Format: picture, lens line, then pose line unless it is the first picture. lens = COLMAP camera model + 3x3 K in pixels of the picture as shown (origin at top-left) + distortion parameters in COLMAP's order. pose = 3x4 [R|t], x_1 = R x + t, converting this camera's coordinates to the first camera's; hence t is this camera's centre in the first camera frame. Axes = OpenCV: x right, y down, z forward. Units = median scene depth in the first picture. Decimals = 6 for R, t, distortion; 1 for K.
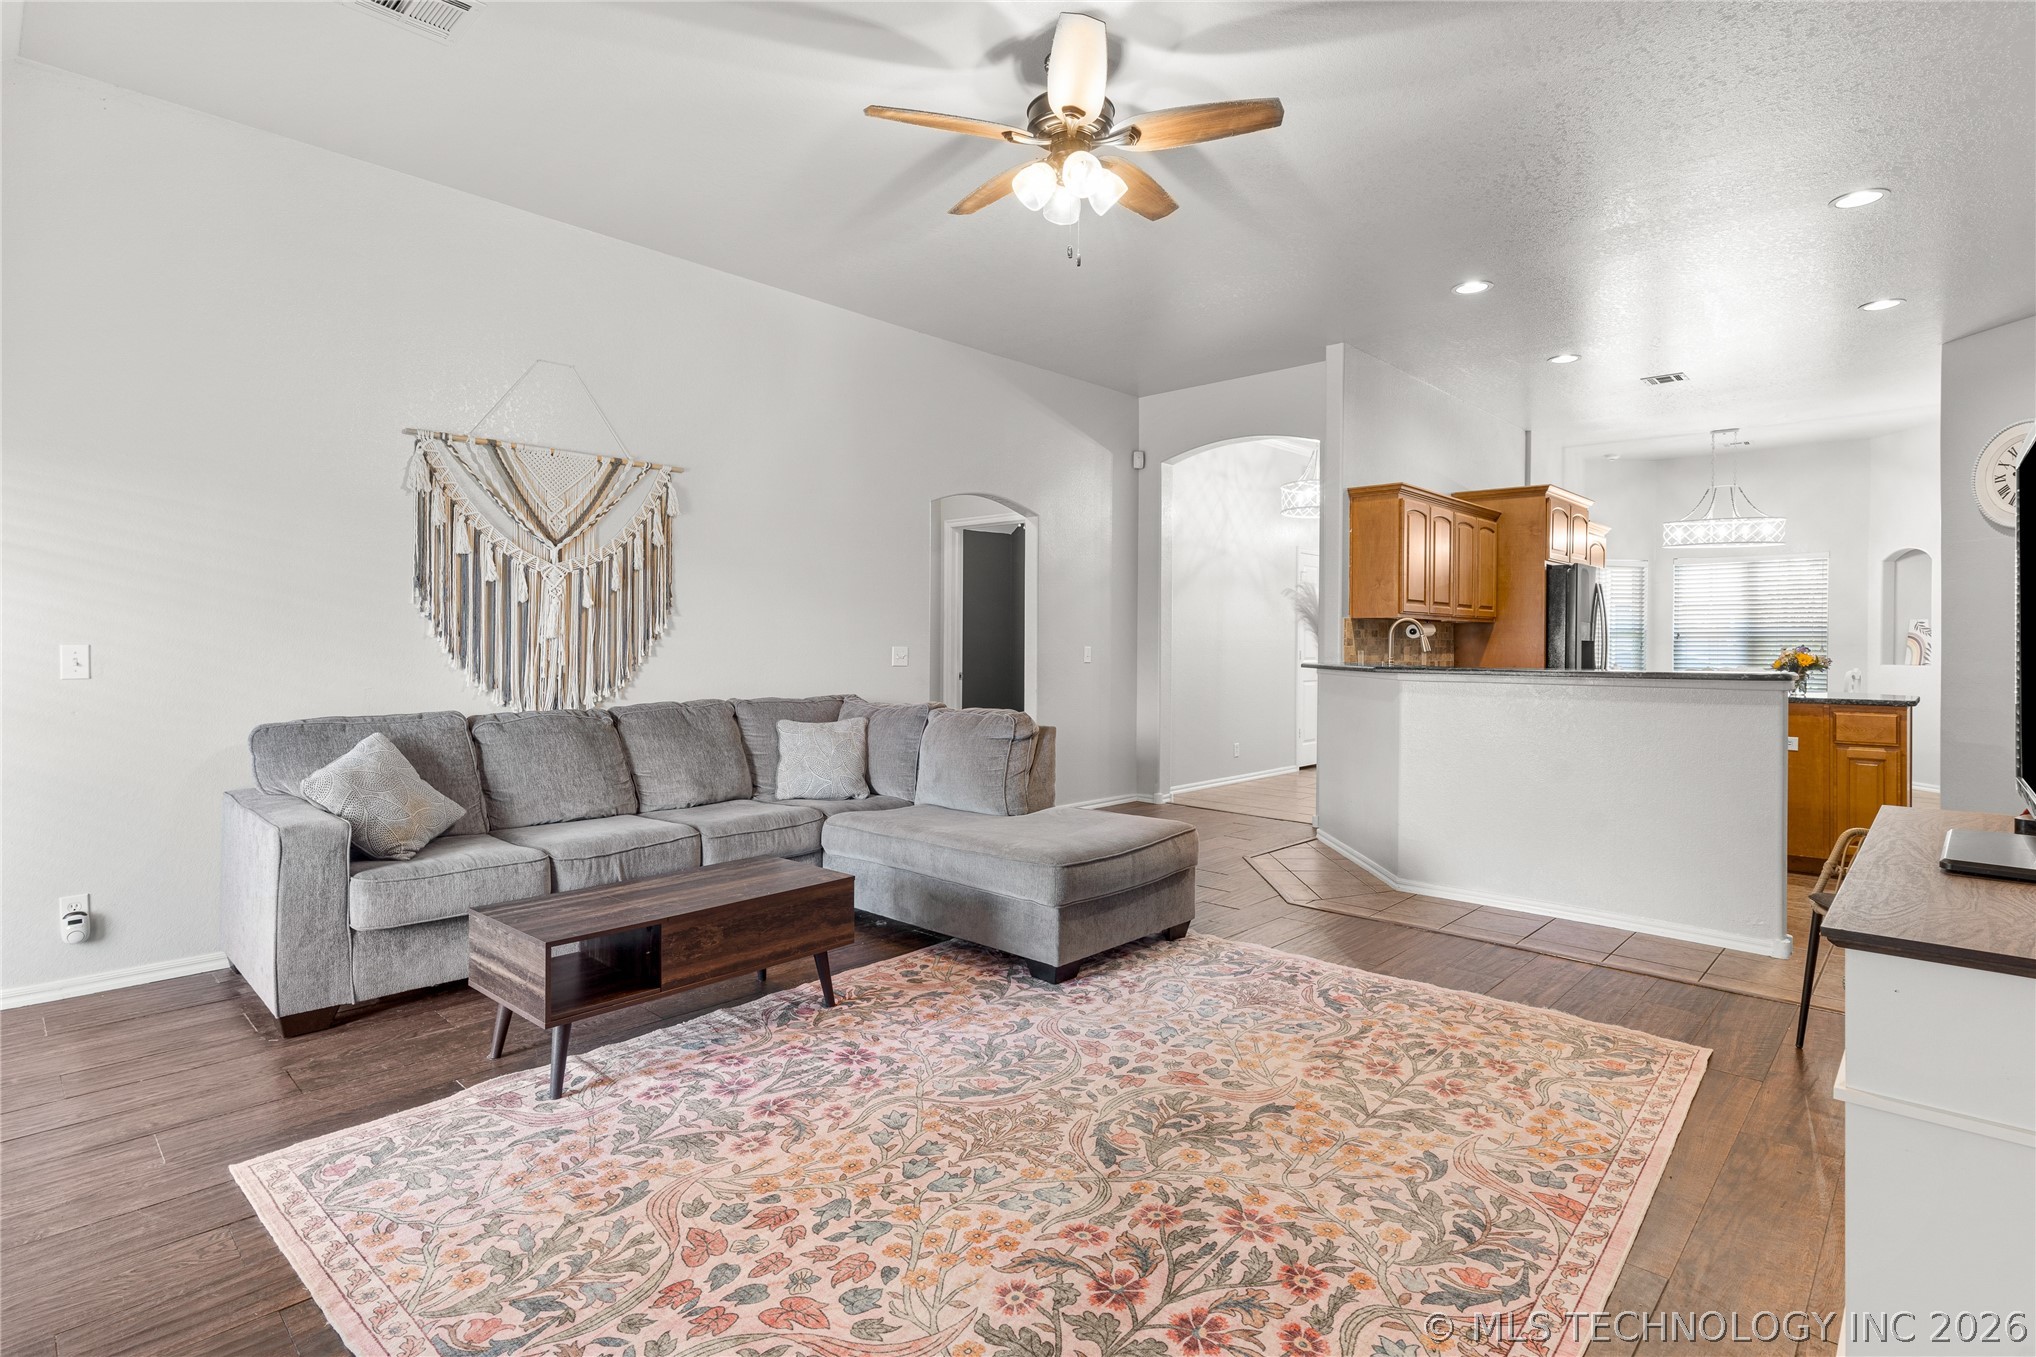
lens RADIAL K [[985.4, 0, 1022.4], [0, 985.4, 659.5], [0, 0, 1]] dist [0.000464, 0.002755]
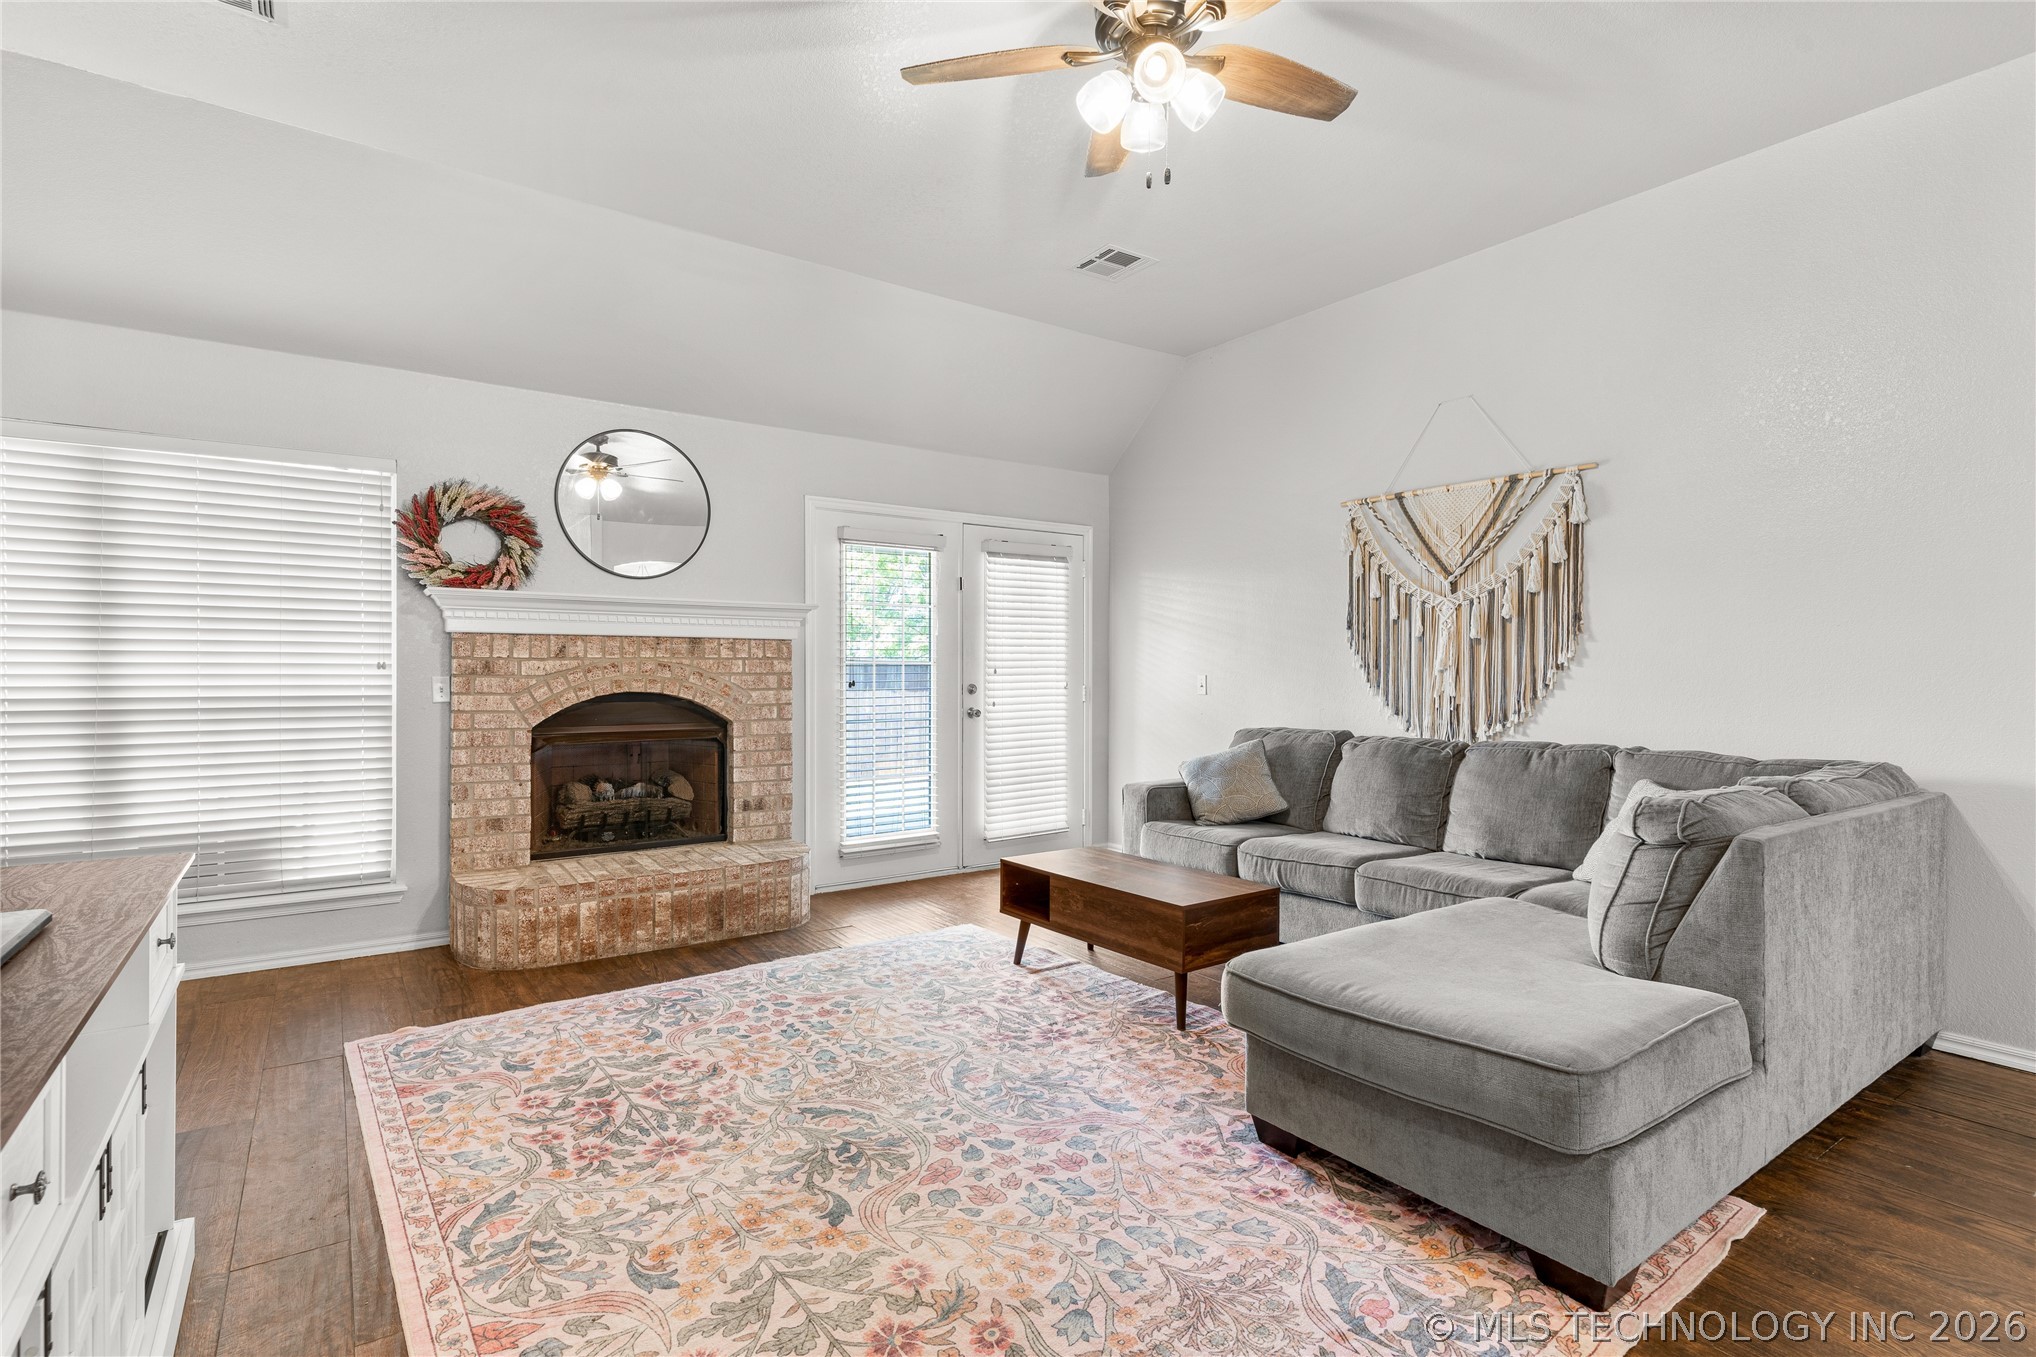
lens RADIAL K [[985.4, 0, 1015.4], [0, 985.4, 666.5], [0, 0, 1]] dist [0.000464, 0.002755]
pose [[-0.195937, -0.011886, -0.980545, 0.960853], [-0.022053, 0.999727, -0.007712, -0.010521], [0.980369, 0.020112, -0.196145, 1.177960]]
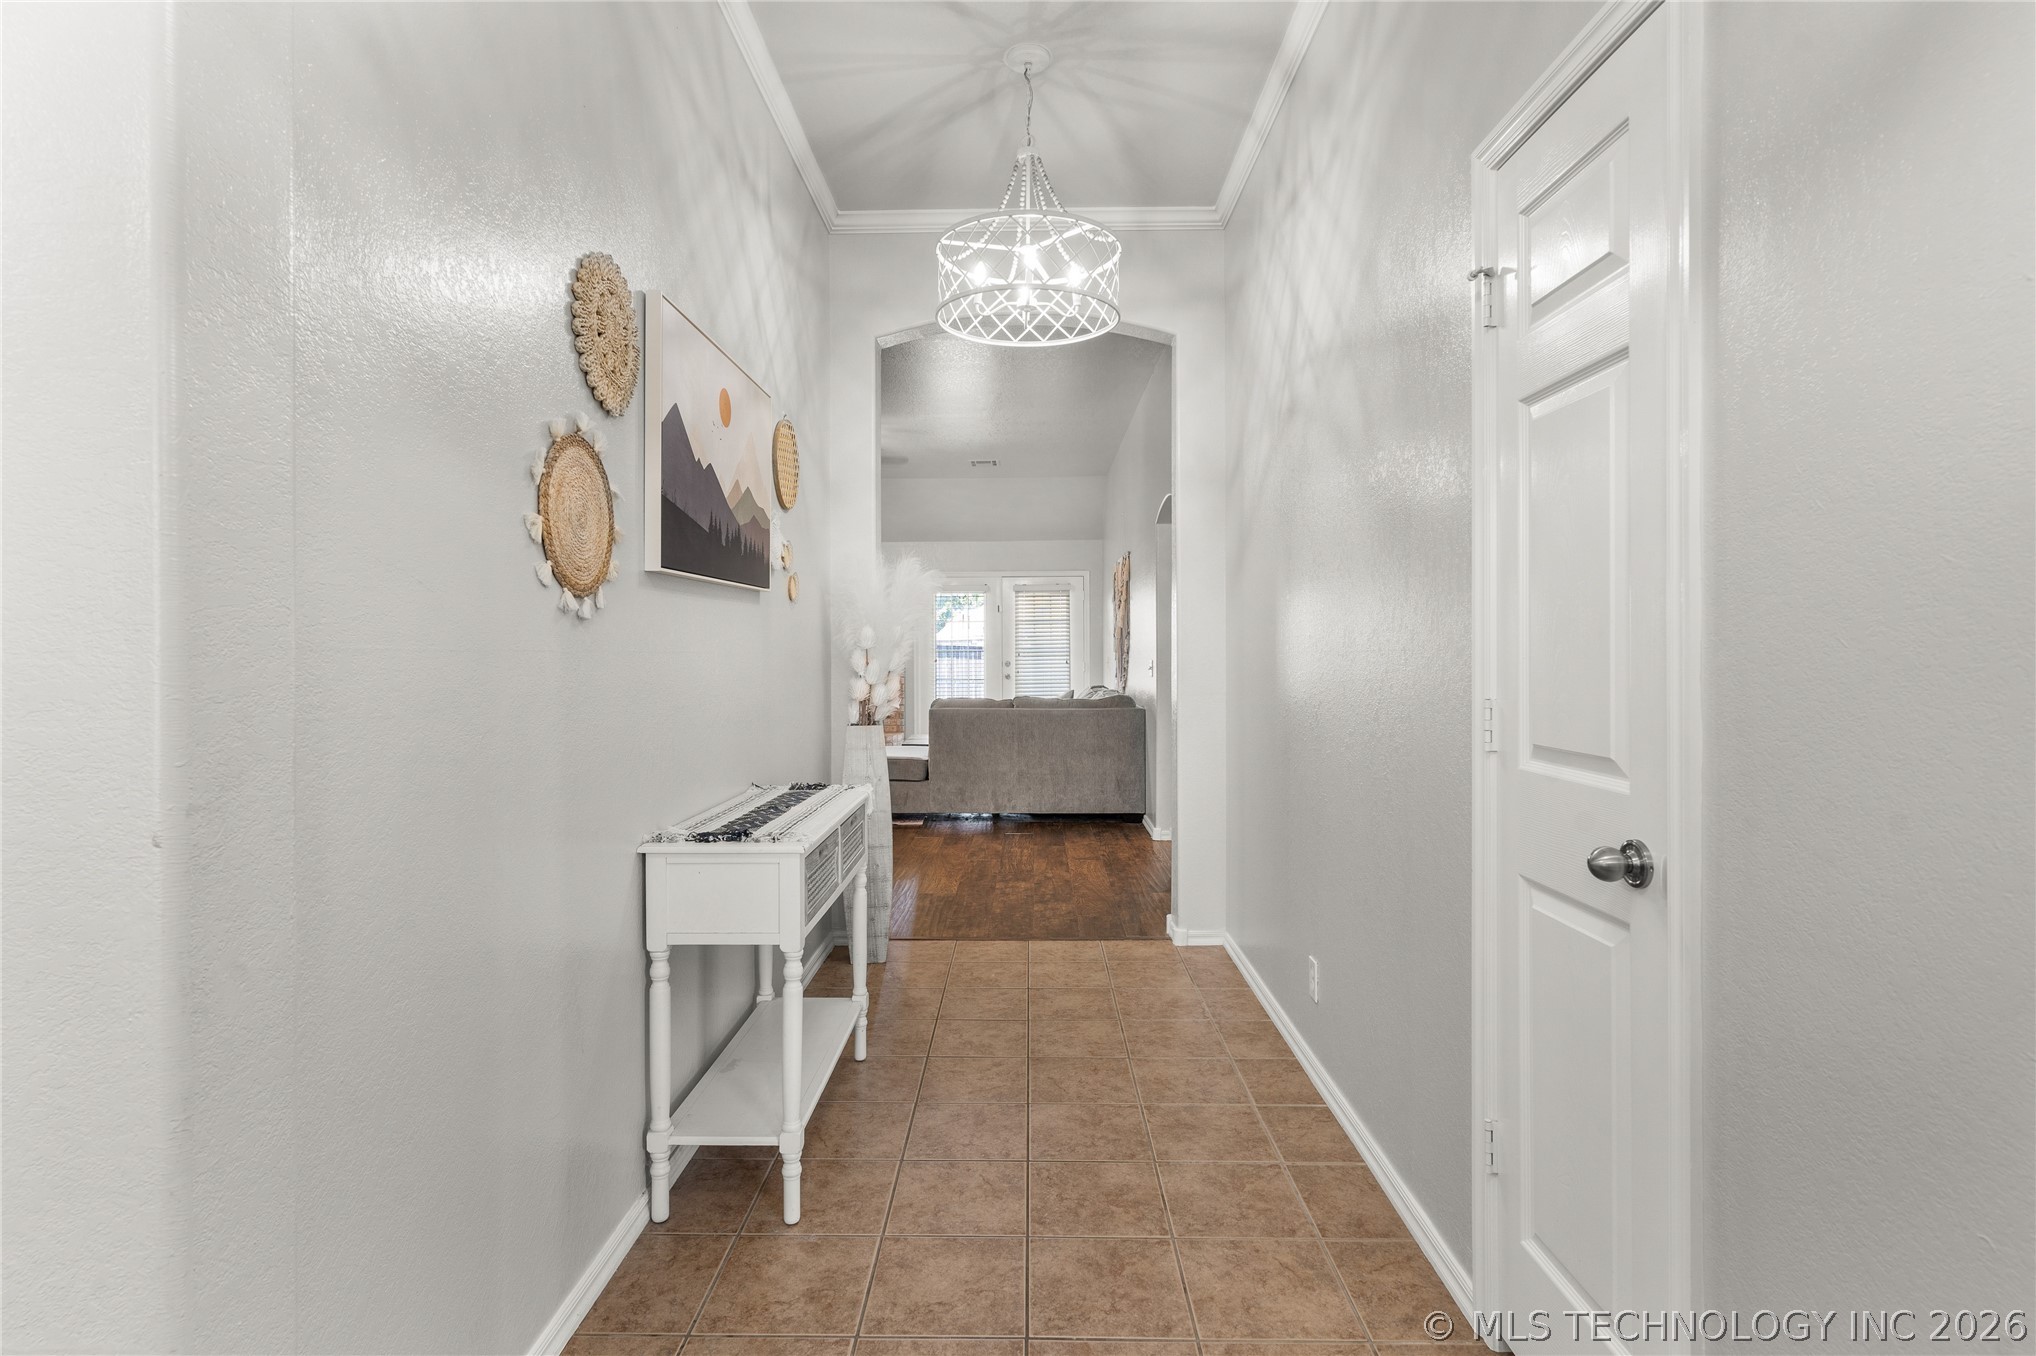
lens RADIAL K [[985.4, 0, 1018.8], [0, 985.4, 667.3], [0, 0, 1]] dist [0.000464, 0.002755]
pose [[-0.735808, 0.008111, -0.677141, 1.589437], [-0.011906, 0.999619, 0.024910, -0.061990], [0.677085, 0.026391, -0.735431, 3.608283]]
